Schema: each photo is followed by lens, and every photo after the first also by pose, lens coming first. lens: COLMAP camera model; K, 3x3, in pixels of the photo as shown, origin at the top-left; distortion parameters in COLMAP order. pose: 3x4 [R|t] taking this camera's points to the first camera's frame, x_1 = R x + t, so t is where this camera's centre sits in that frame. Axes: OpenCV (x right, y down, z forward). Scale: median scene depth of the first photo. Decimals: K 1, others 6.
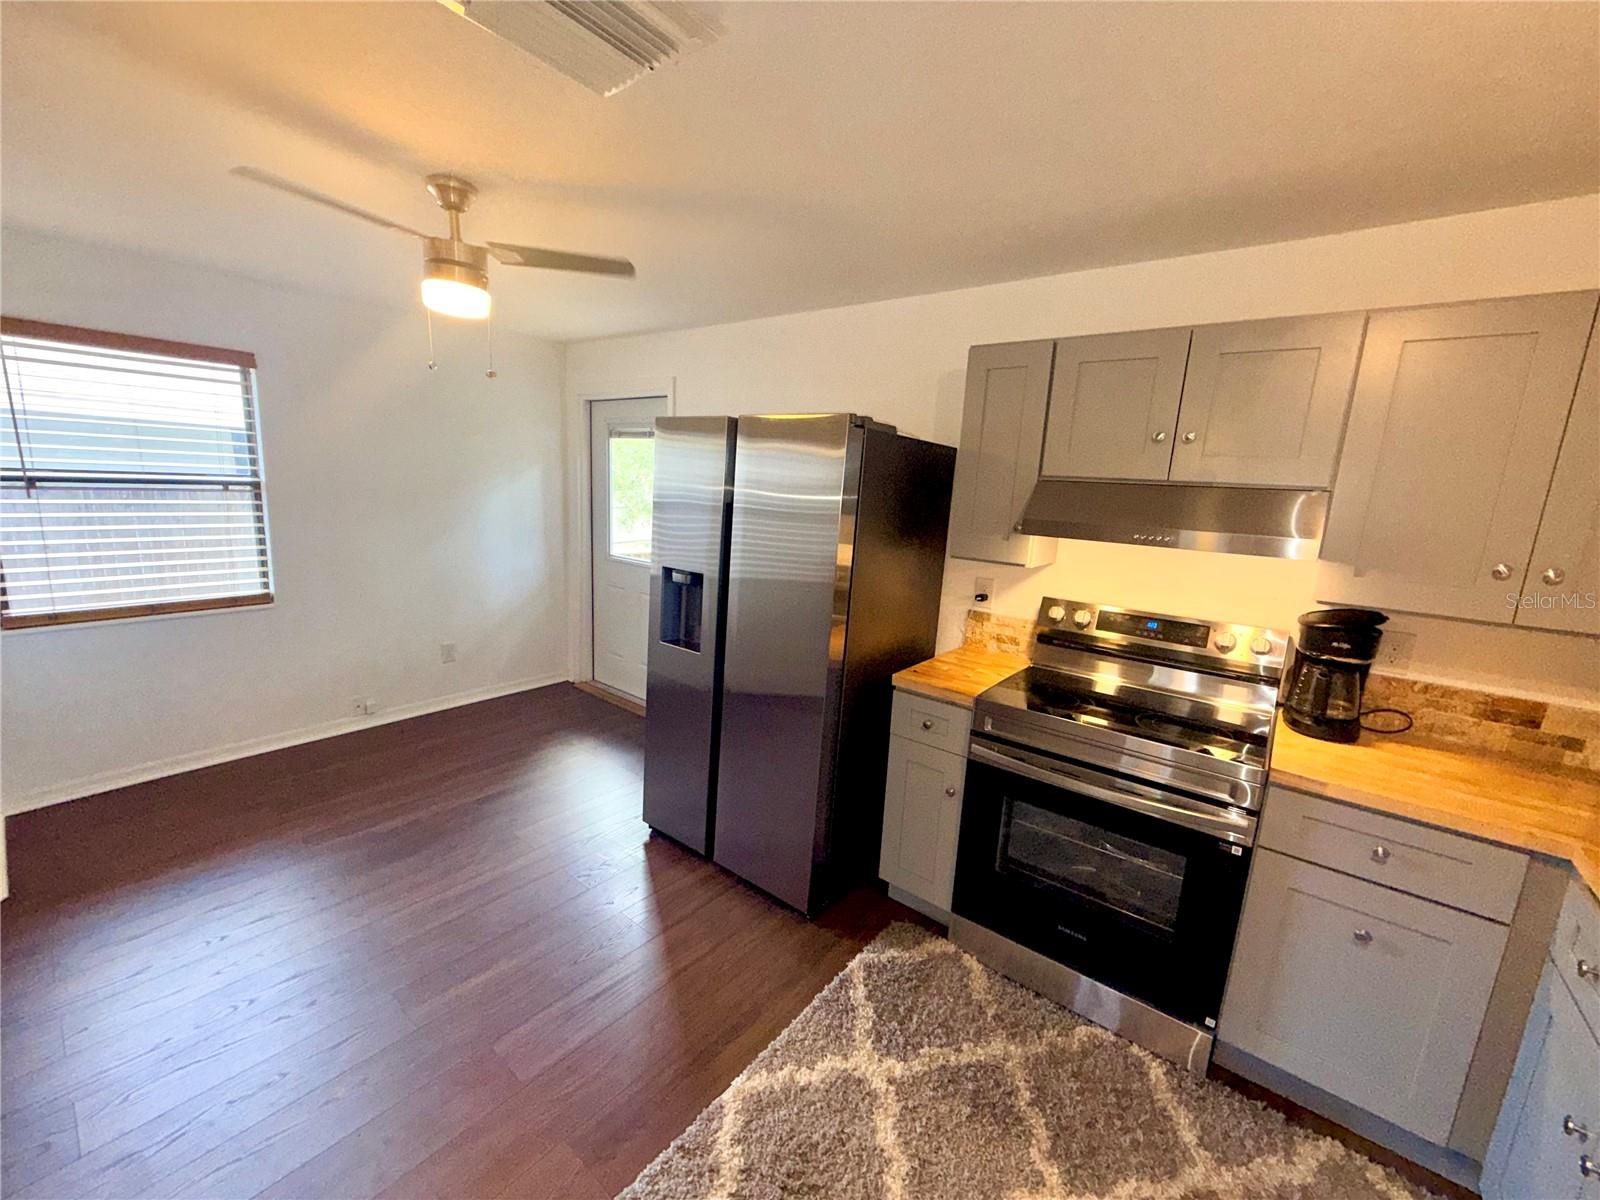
lens RADIAL K [[635.5, 0, 794.0], [0, 635.5, 598.4], [0, 0, 1]] dist [-0.000531, -0.000532]
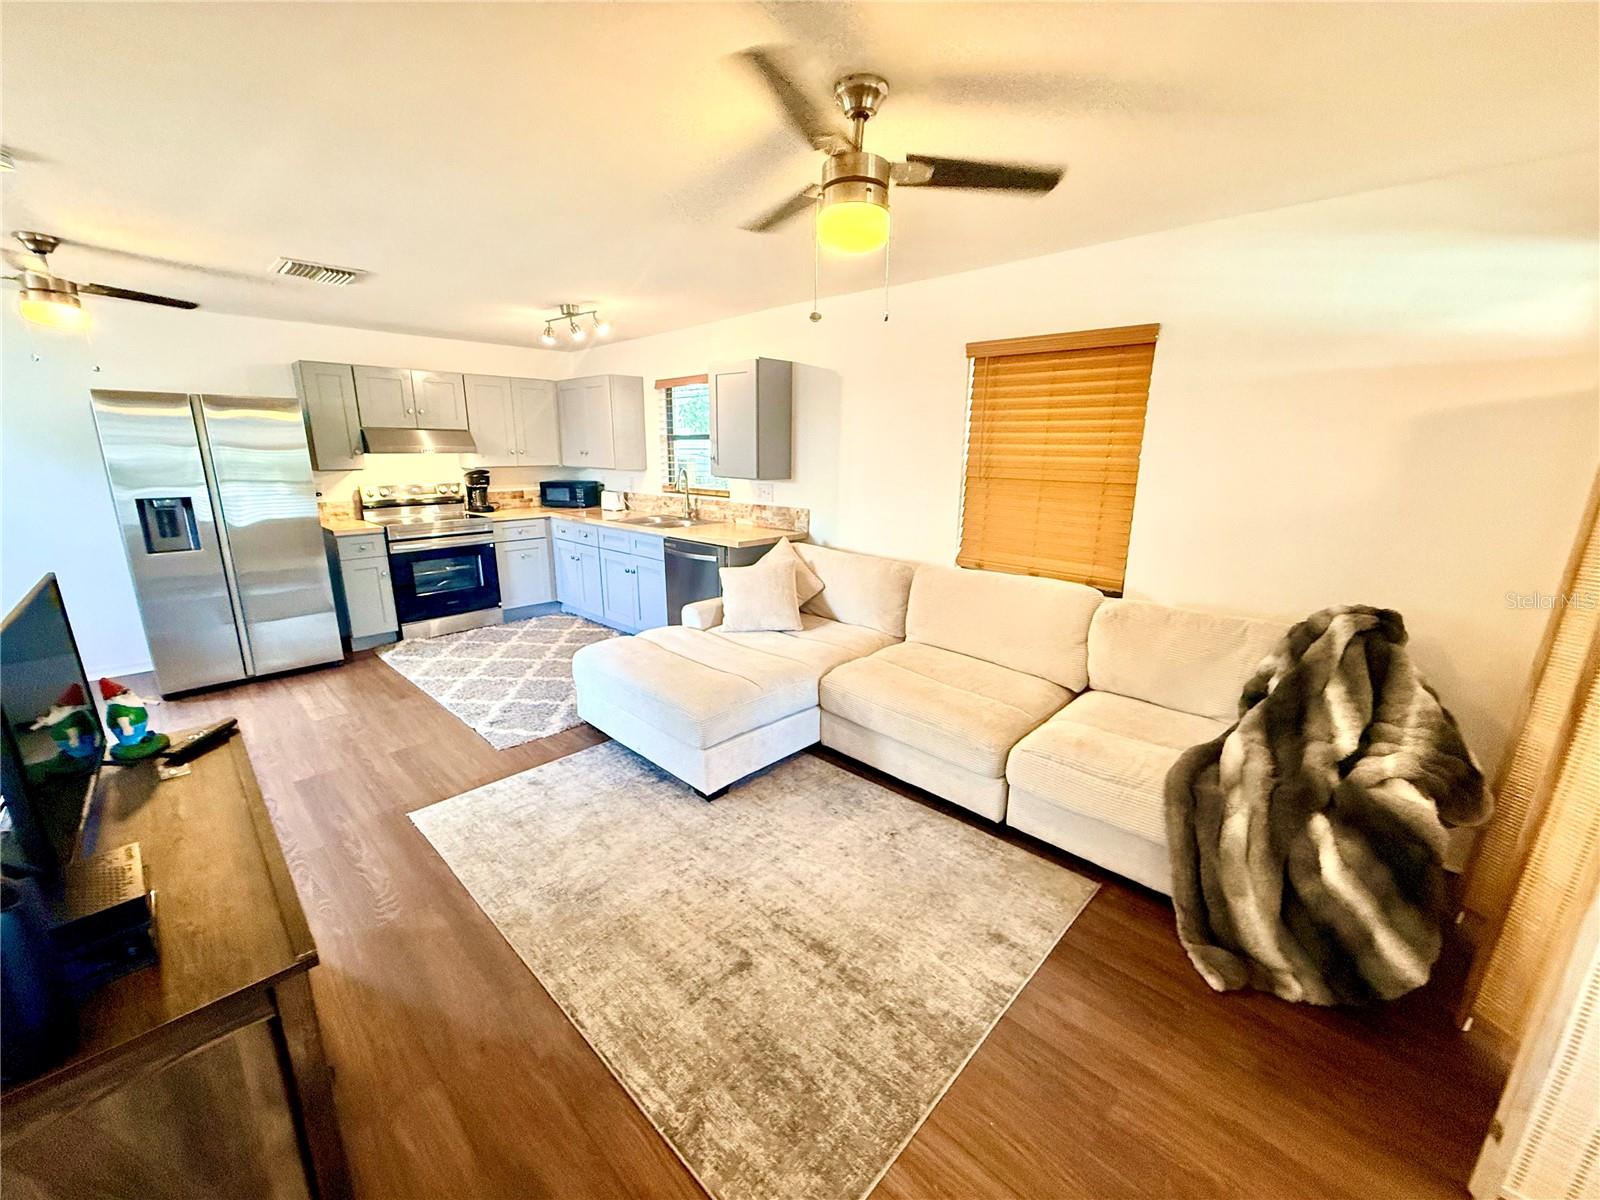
lens RADIAL K [[634.1, 0, 795.1], [0, 634.1, 601.1], [0, 0, 1]] dist [-0.001773, -0.000182]
pose [[0.088734, -0.286381, 0.953998, -1.975141], [0.185407, 0.945786, 0.266670, 0.080353], [-0.978647, 0.153216, 0.137020, -0.769263]]
